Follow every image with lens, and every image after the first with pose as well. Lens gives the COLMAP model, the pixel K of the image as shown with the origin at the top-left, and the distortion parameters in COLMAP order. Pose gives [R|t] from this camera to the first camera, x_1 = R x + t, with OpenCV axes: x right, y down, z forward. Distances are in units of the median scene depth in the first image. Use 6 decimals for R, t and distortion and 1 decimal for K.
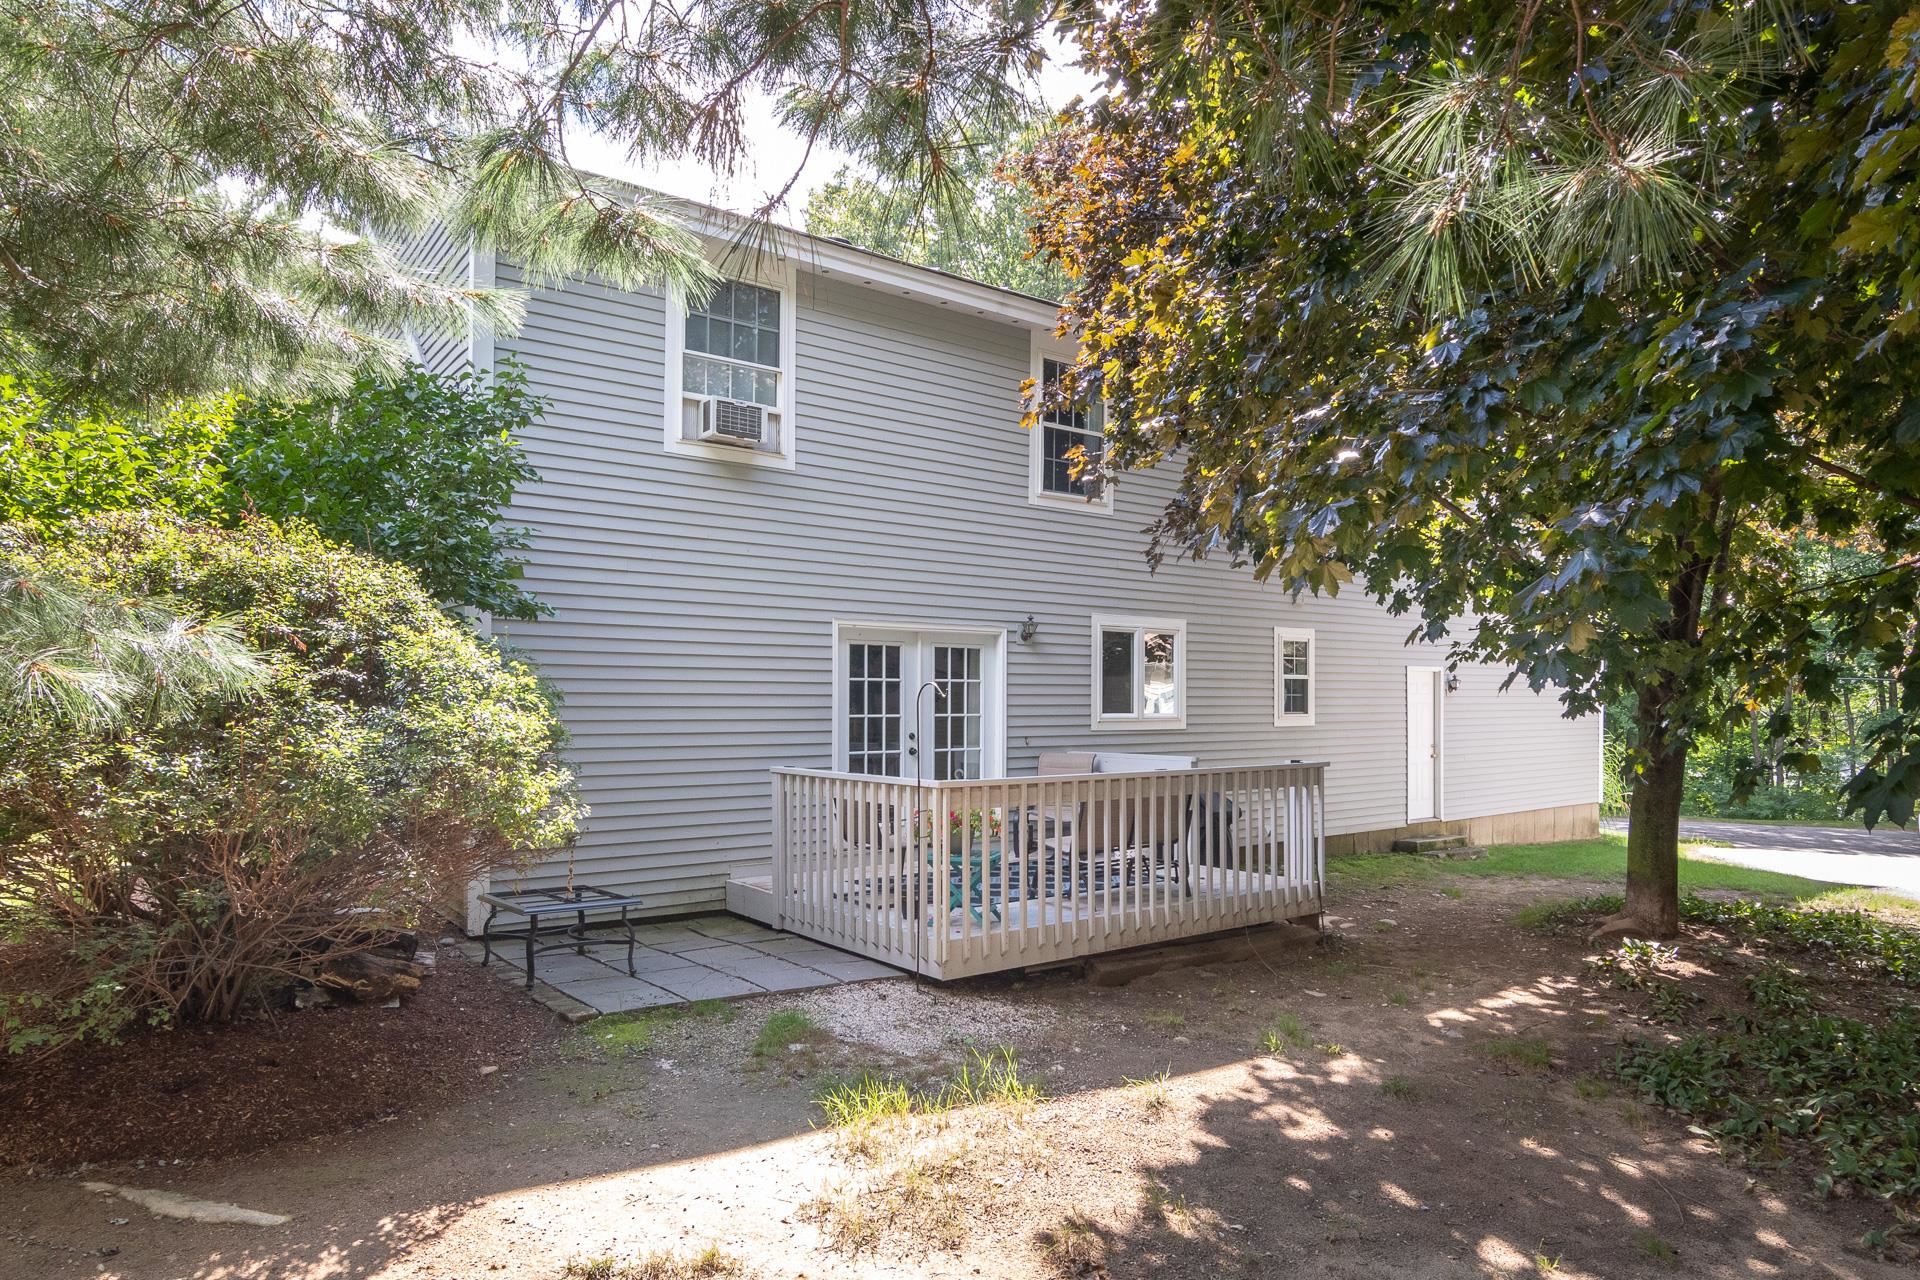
lens RADIAL K [[1023.2, 0, 962.1], [0, 1023.2, 716.2], [0, 0, 1]] dist [-0.002784, -0.001029]
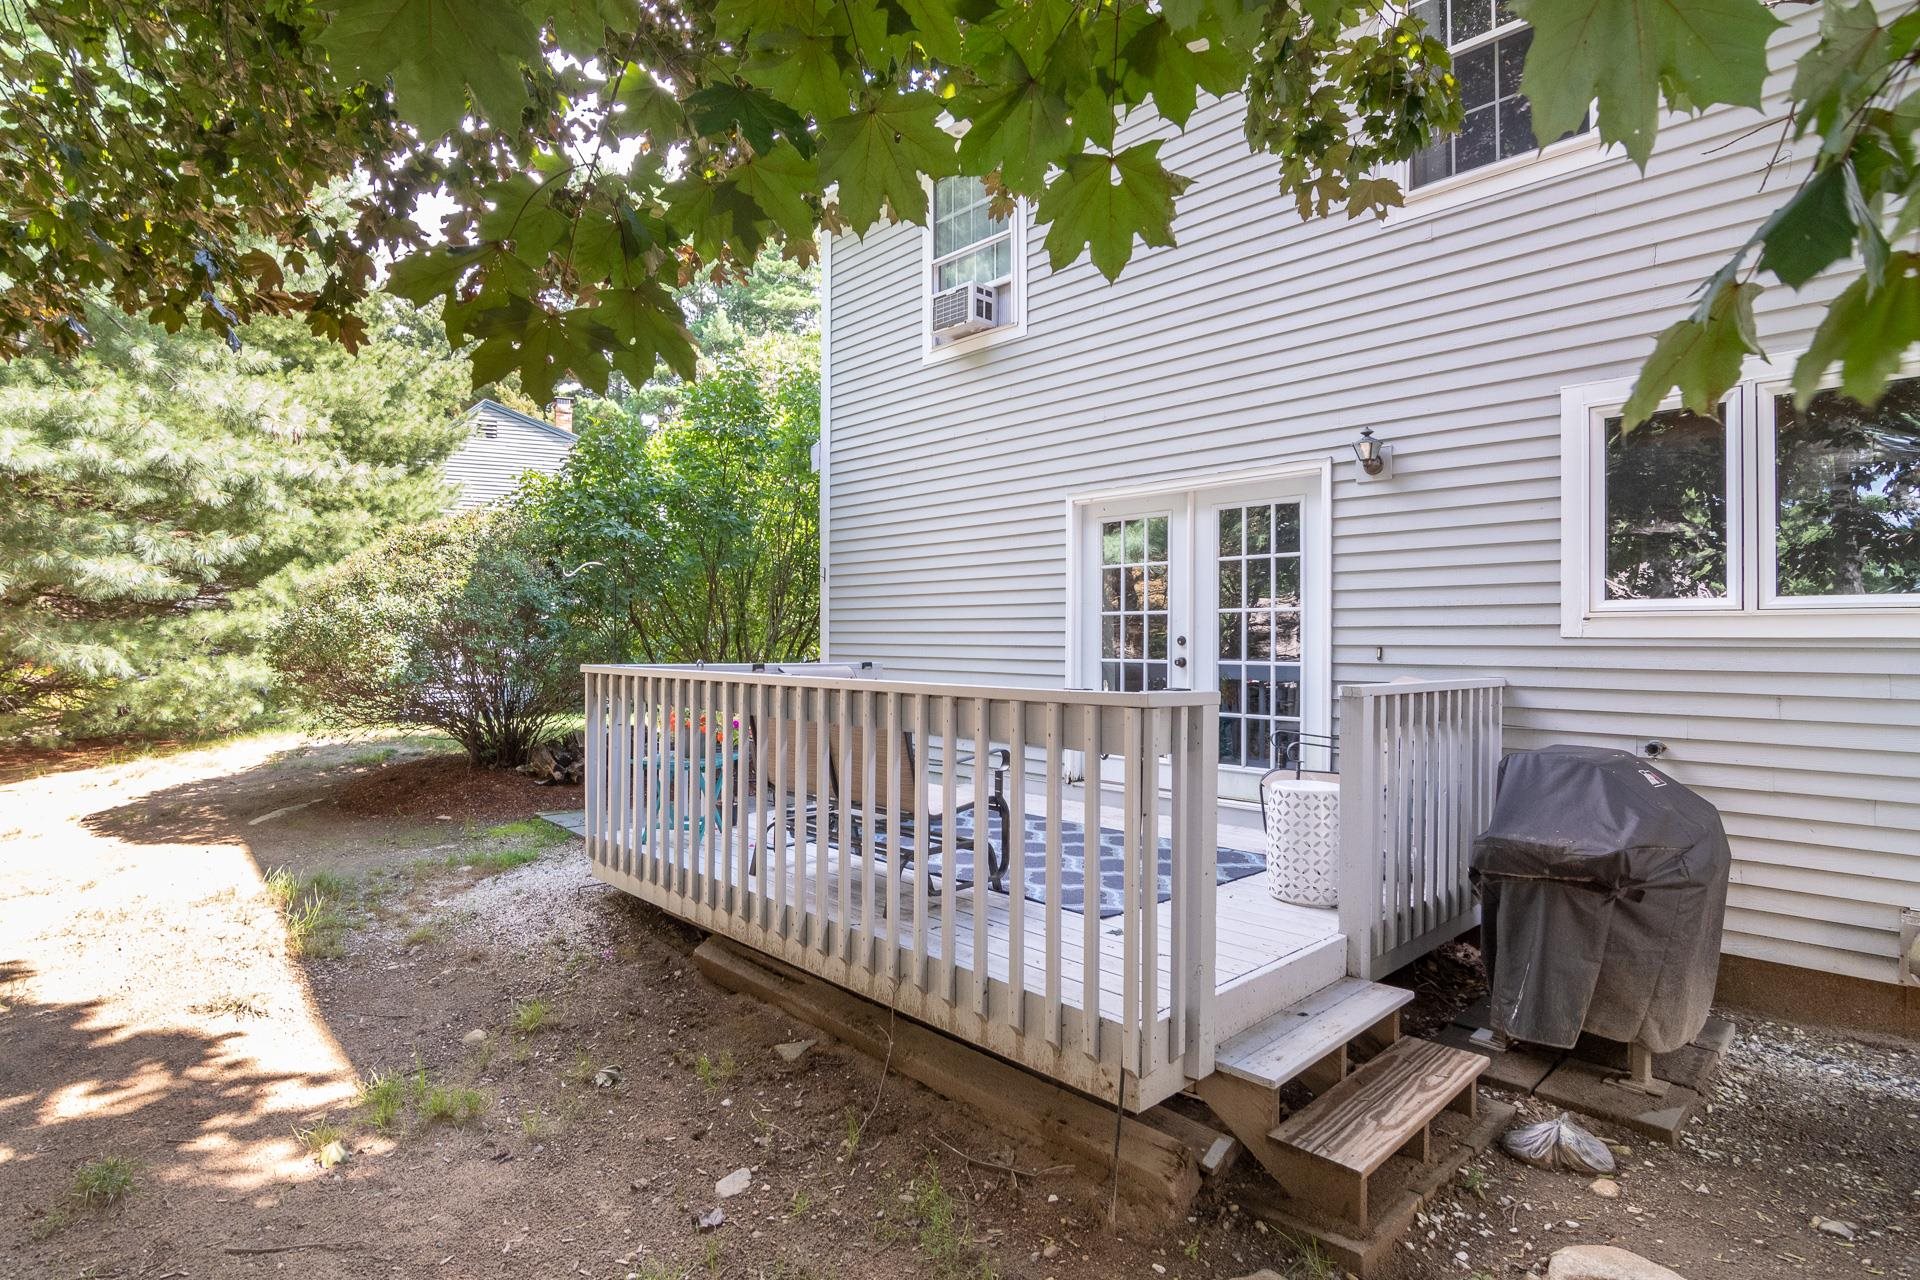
lens RADIAL K [[924.9, 0, 959.3], [0, 924.9, 631.6], [0, 0, 1]] dist [-0.001435, -0.000880]
pose [[0.170034, -0.001725, -0.985437, 1.000741], [-0.006986, 0.999971, -0.002956, 0.029553], [0.985413, 0.007387, 0.170017, 1.331301]]
